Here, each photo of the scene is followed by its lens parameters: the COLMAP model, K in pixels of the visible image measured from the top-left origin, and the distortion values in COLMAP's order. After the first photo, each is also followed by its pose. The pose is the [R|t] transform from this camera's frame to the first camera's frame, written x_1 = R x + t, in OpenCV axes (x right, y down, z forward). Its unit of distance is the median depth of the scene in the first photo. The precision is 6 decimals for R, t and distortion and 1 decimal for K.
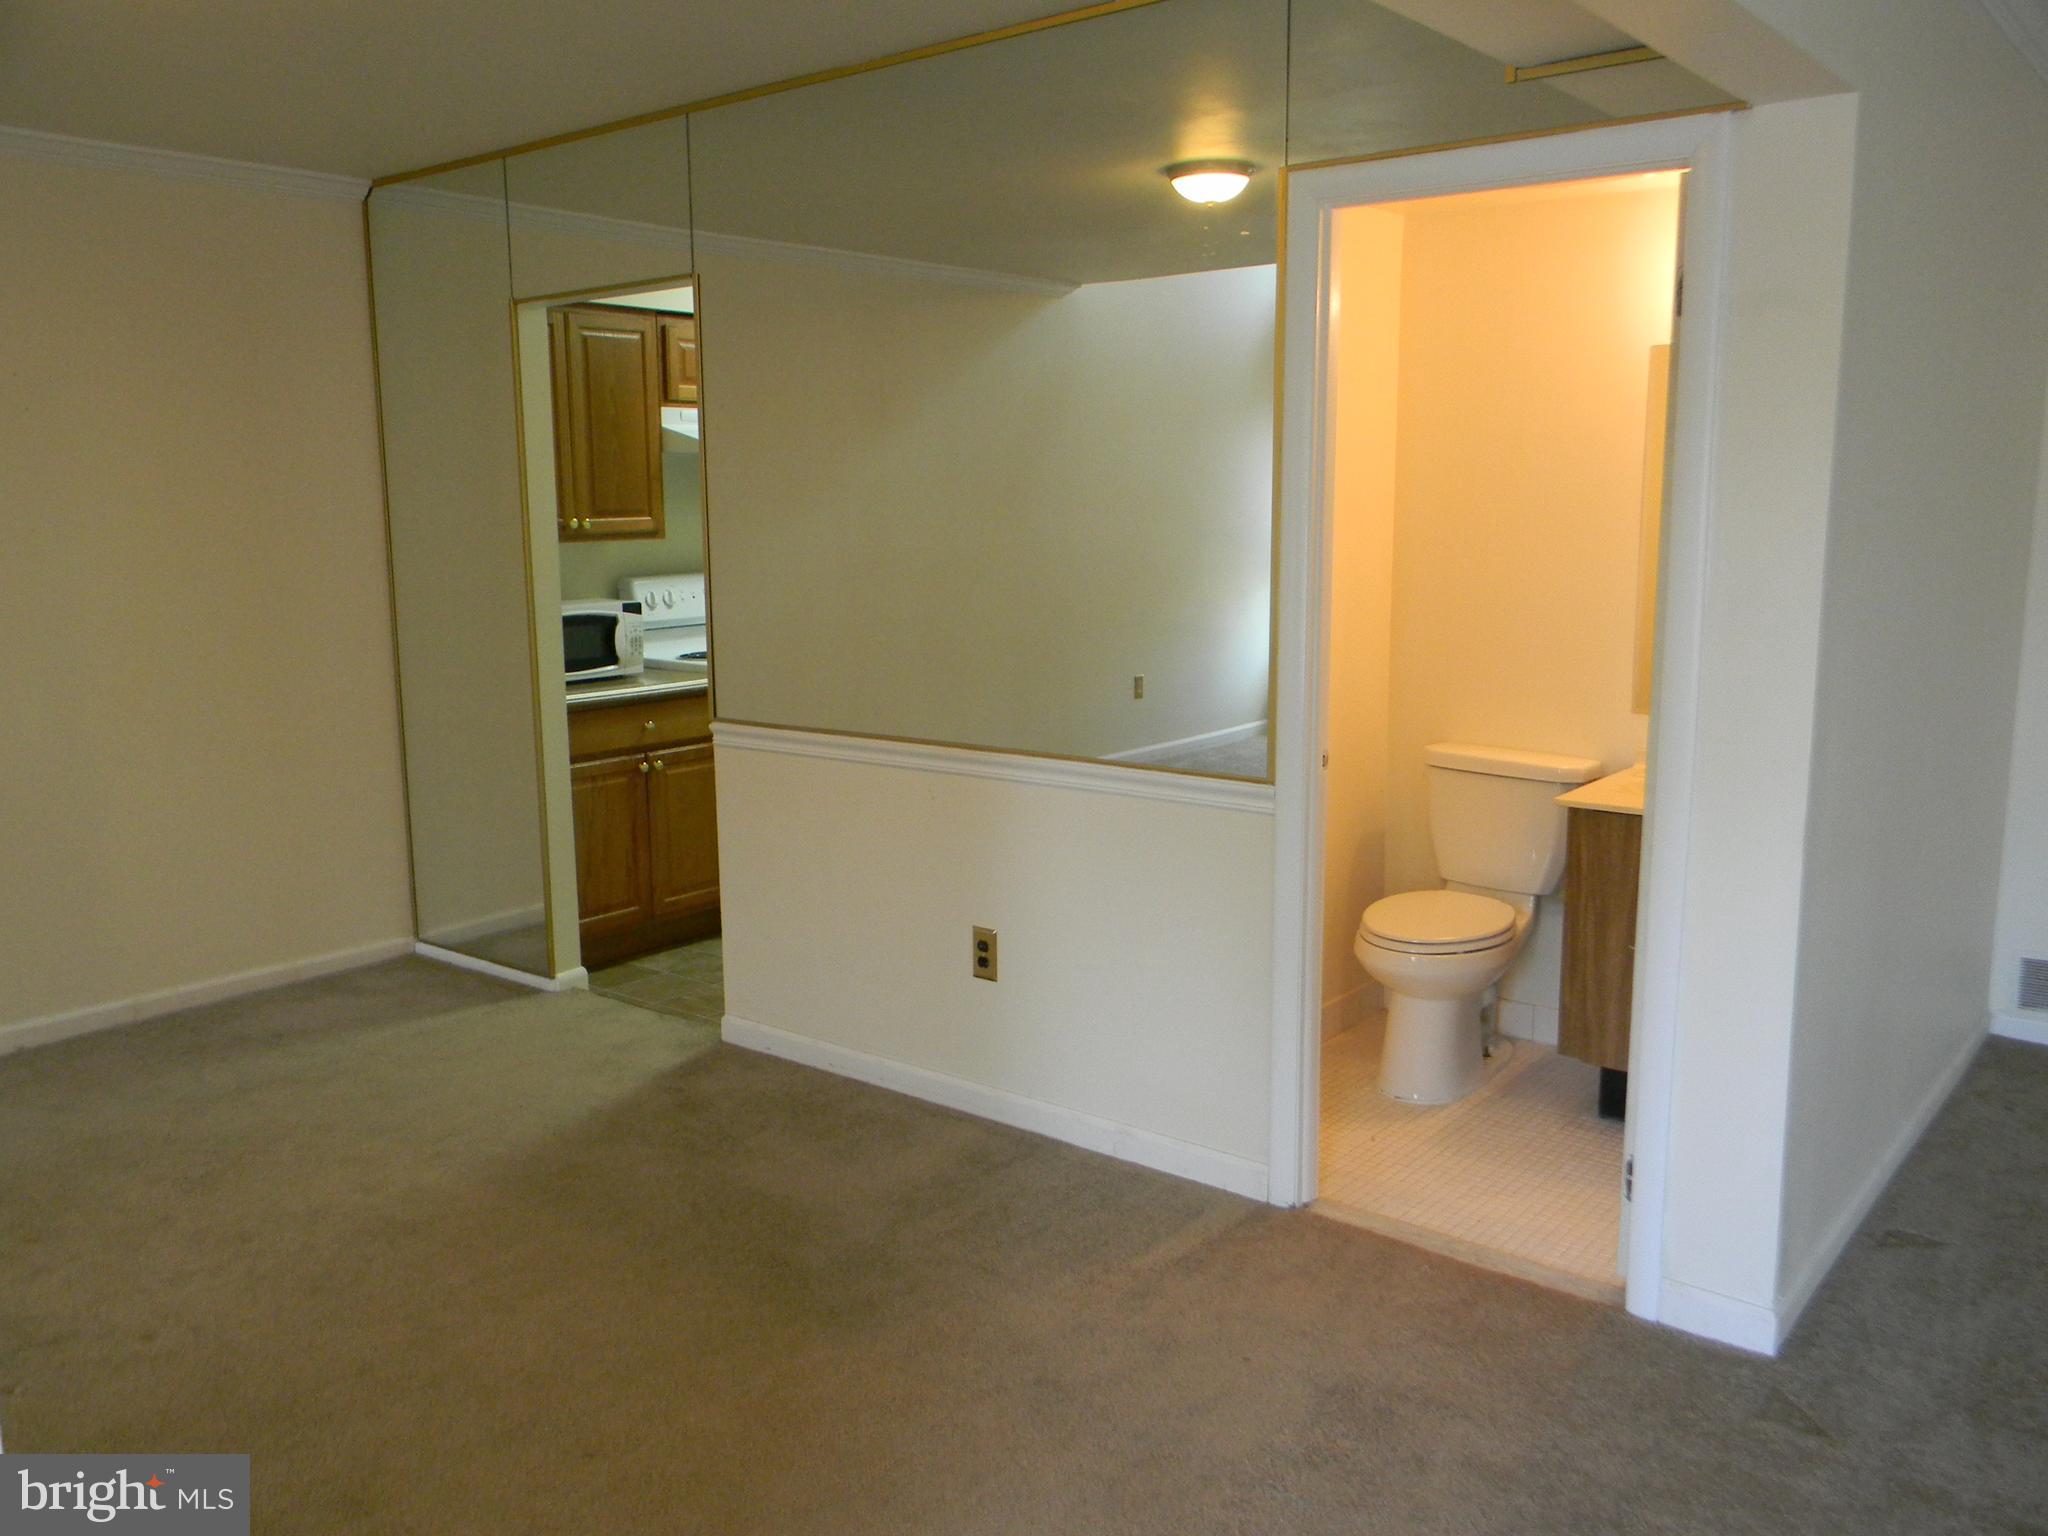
lens RADIAL K [[1655.8, 0, 1016.2], [0, 1655.8, 758.9], [0, 0, 1]] dist [0.010738, -0.012217]
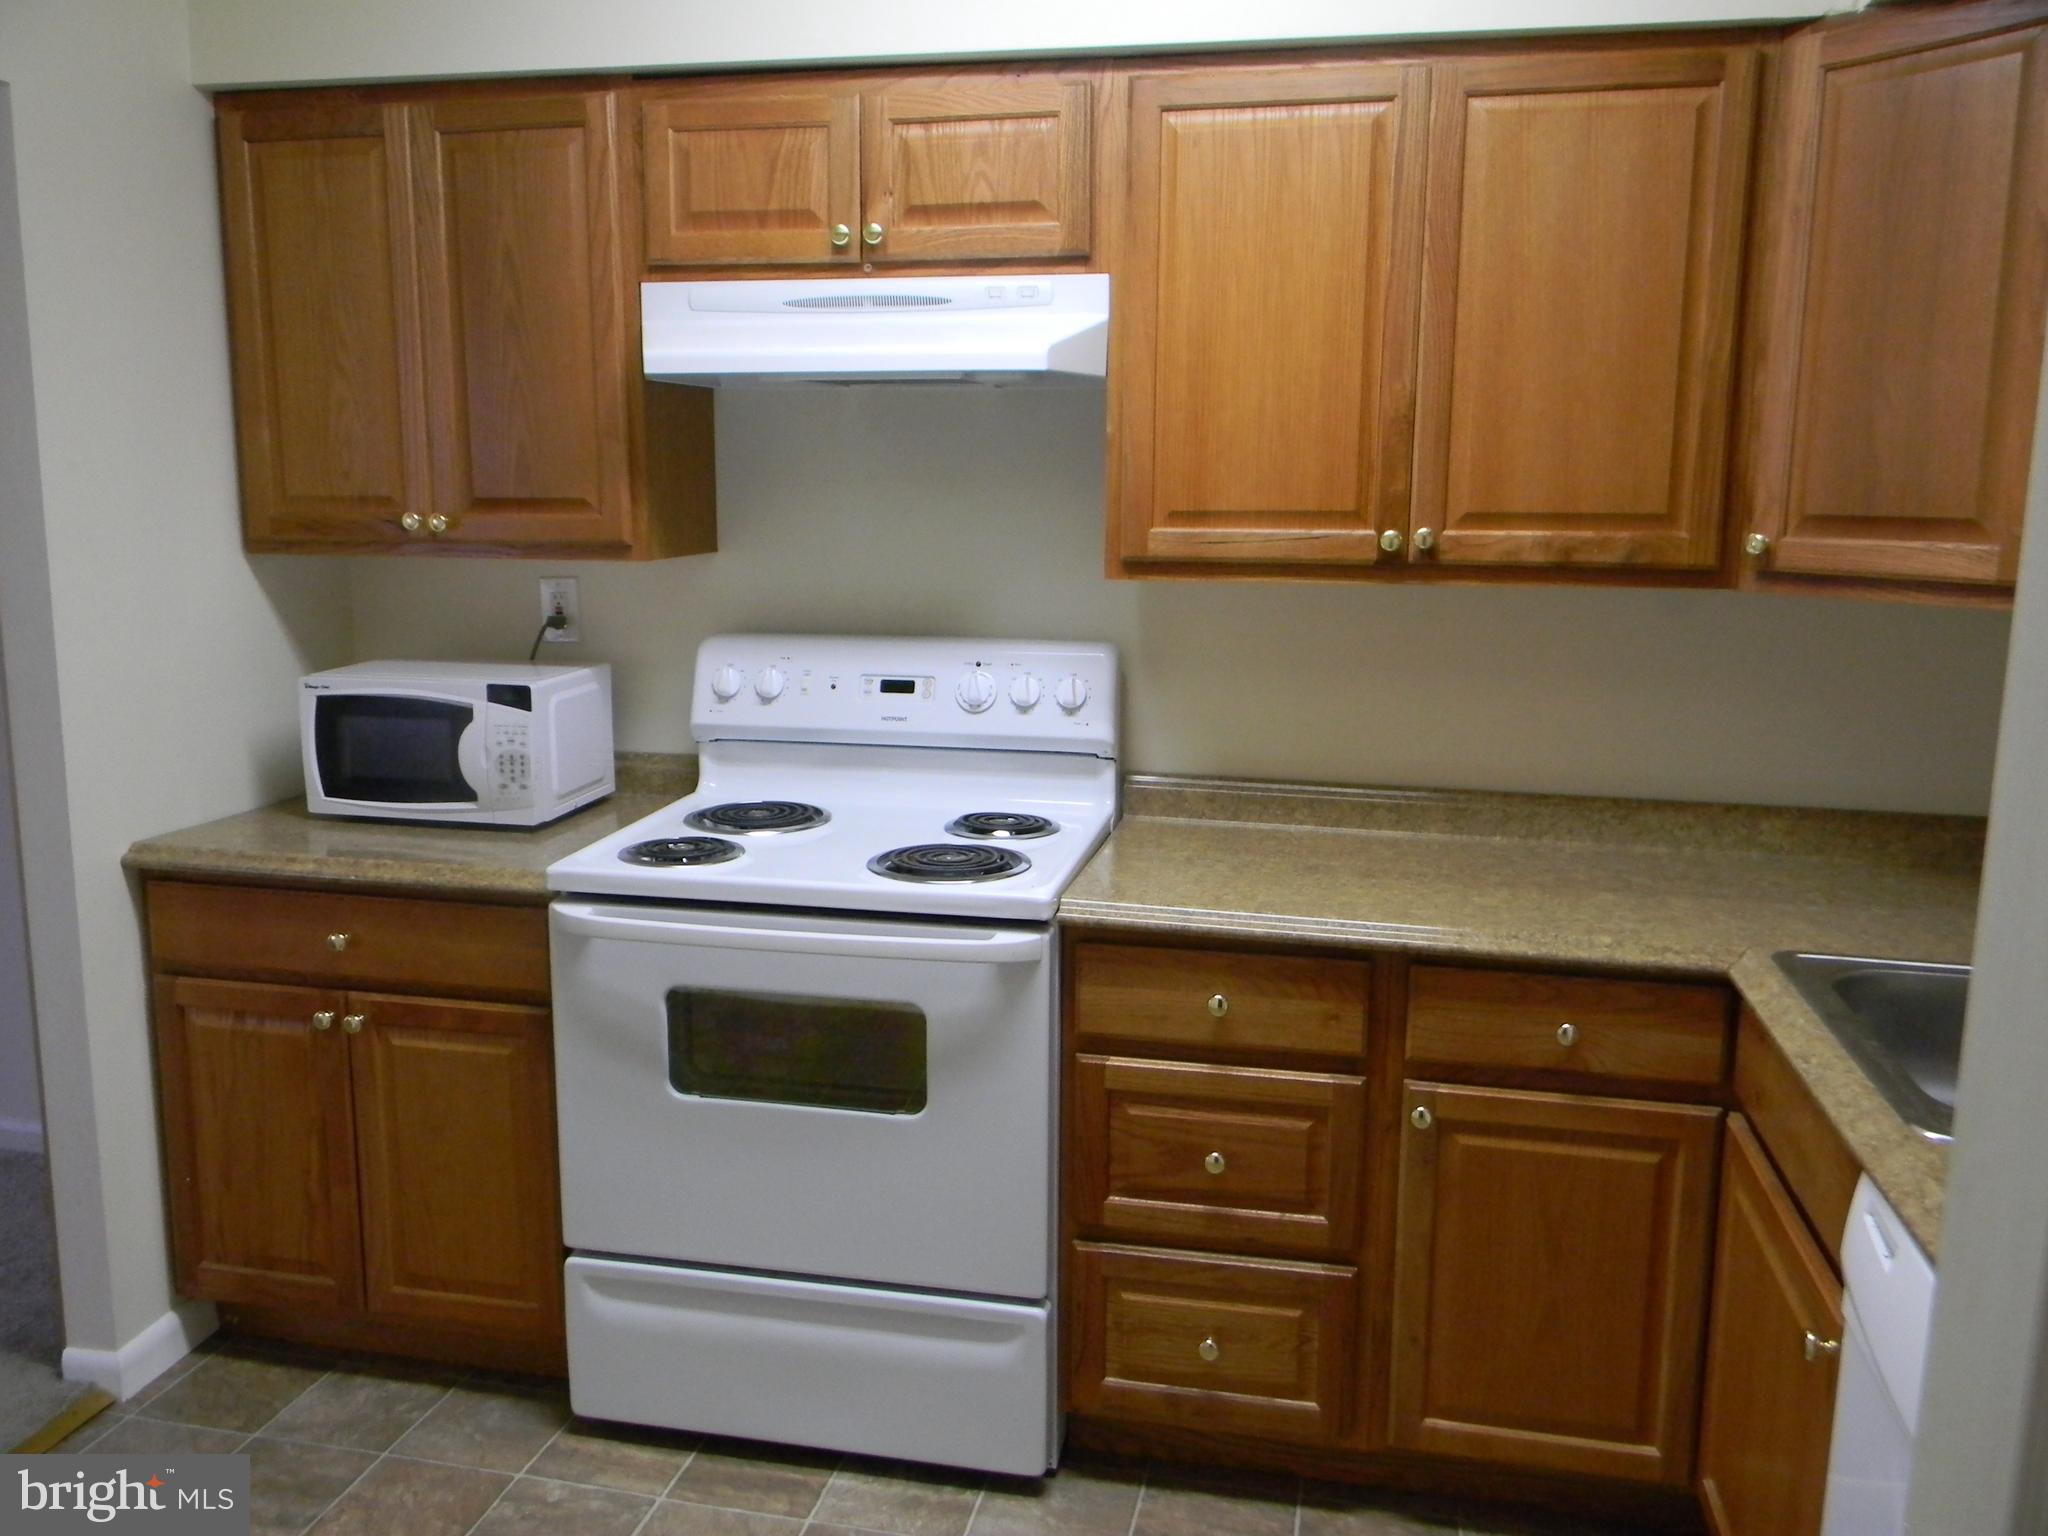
lens RADIAL K [[1655.8, 0, 1016.2], [0, 1655.8, 758.9], [0, 0, 1]] dist [0.010738, -0.012217]
pose [[0.453792, 0.171344, -0.874479, 0.383091], [-0.160425, 0.981014, 0.108970, -0.210421], [0.876548, 0.090839, 0.472665, 1.254344]]
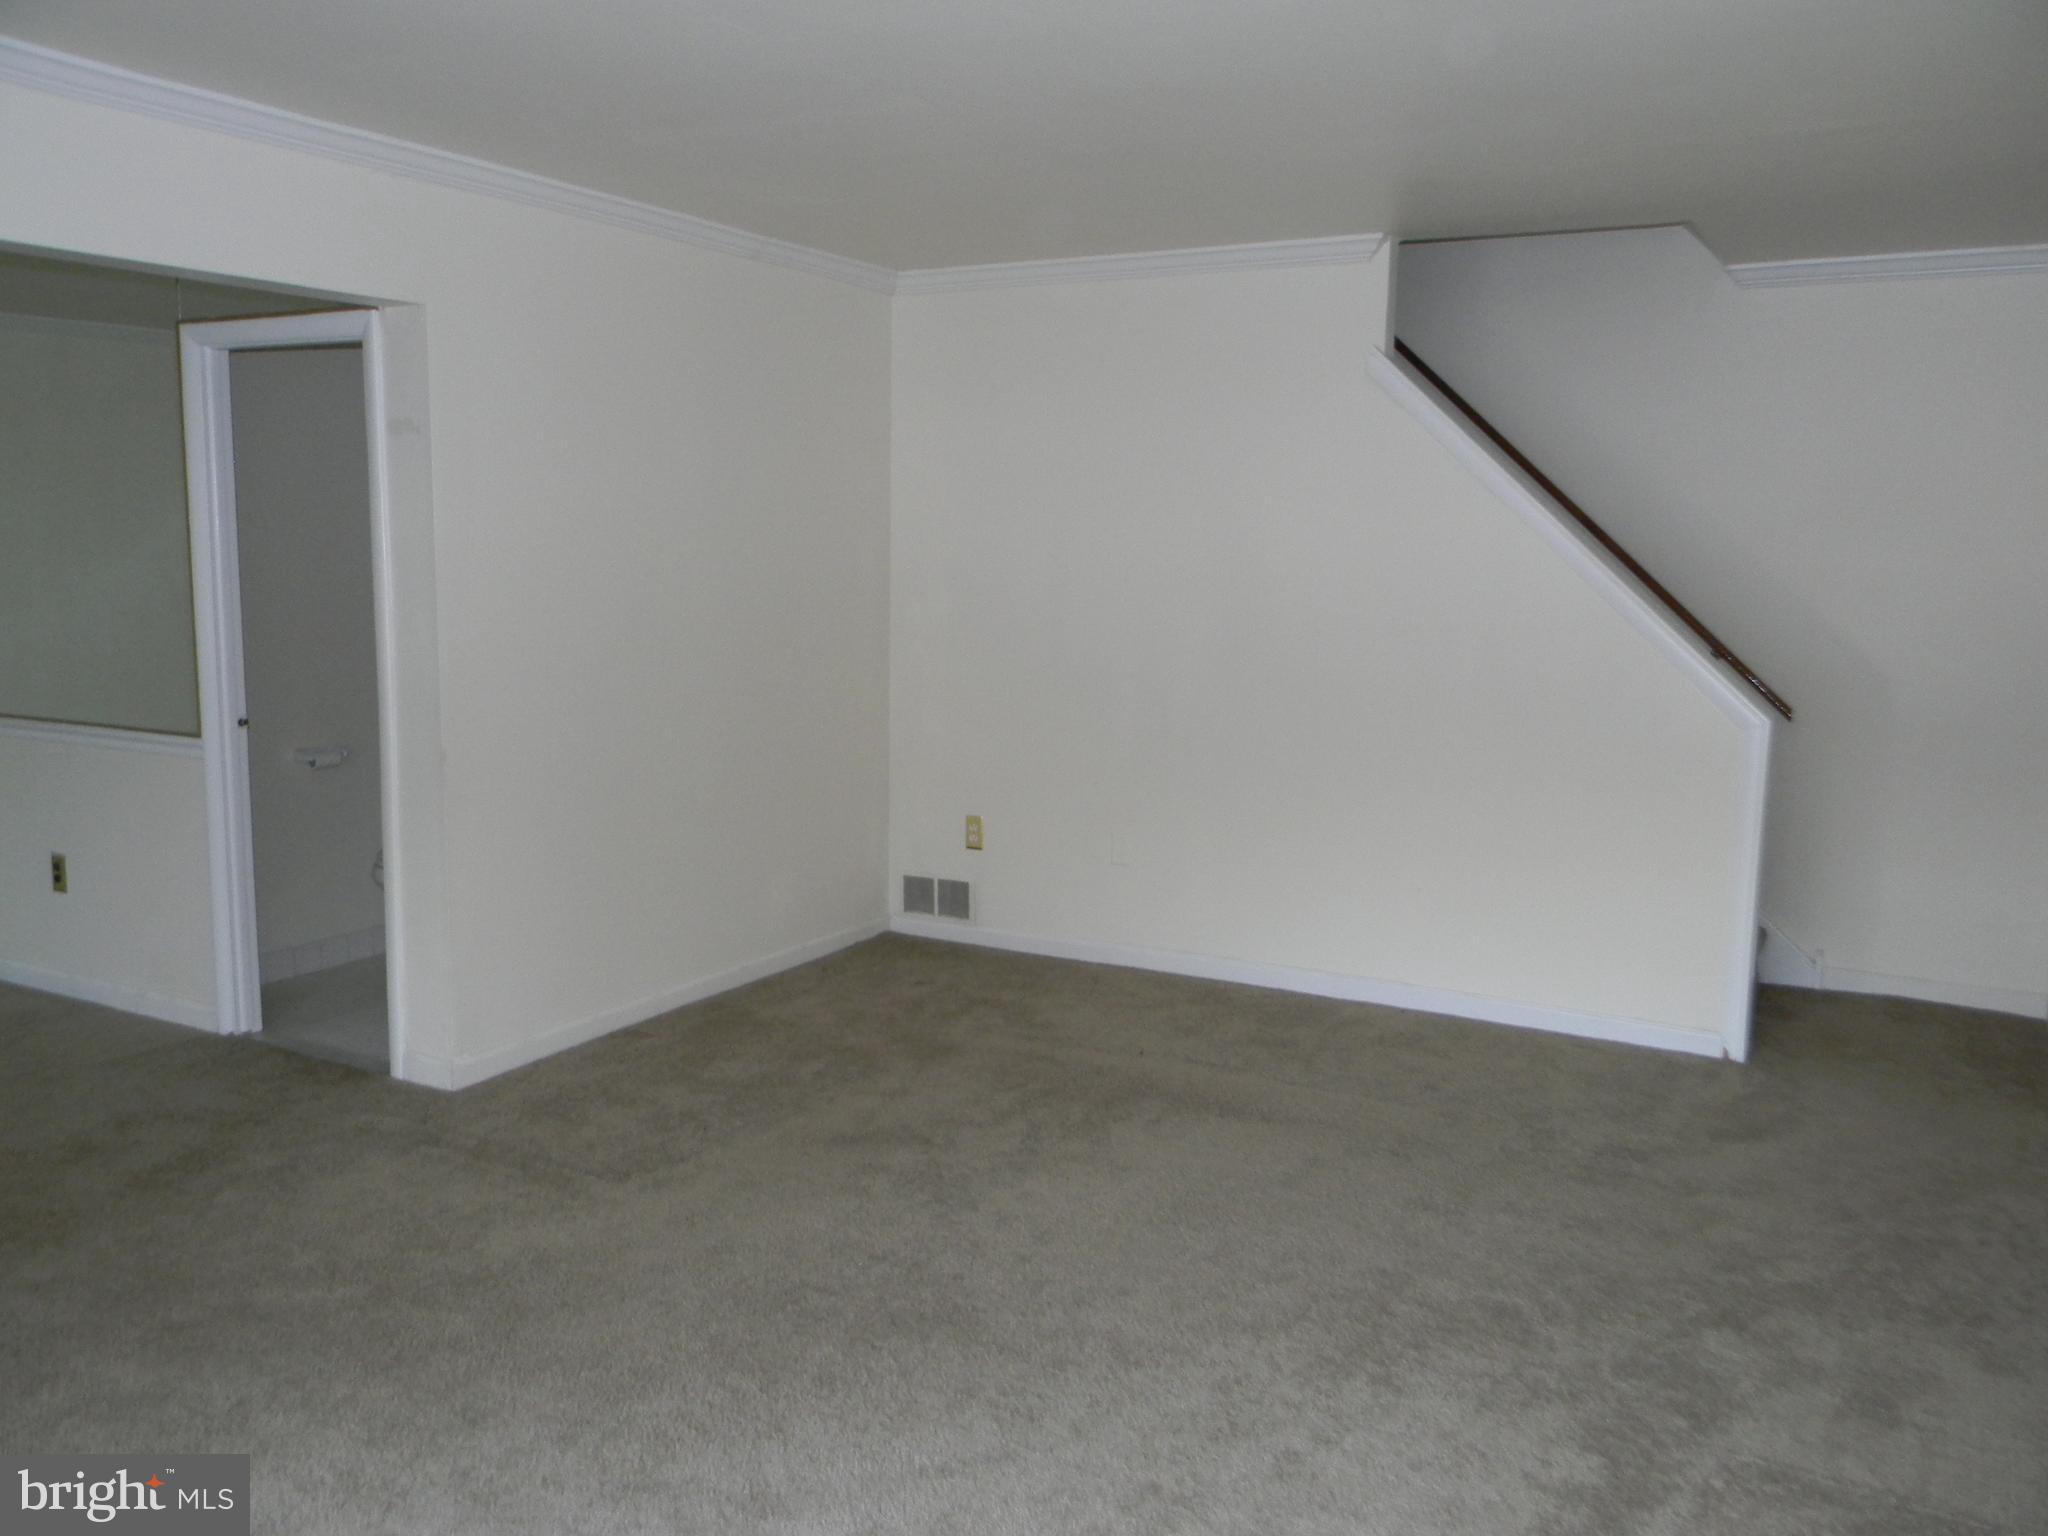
lens RADIAL K [[1655.8, 0, 1016.2], [0, 1655.8, 758.9], [0, 0, 1]] dist [0.010738, -0.012217]
pose [[0.984918, -0.000480, 0.173022, 0.456583], [0.005265, 0.999616, -0.027198, 0.058623], [-0.172942, 0.027698, 0.984542, -0.414713]]
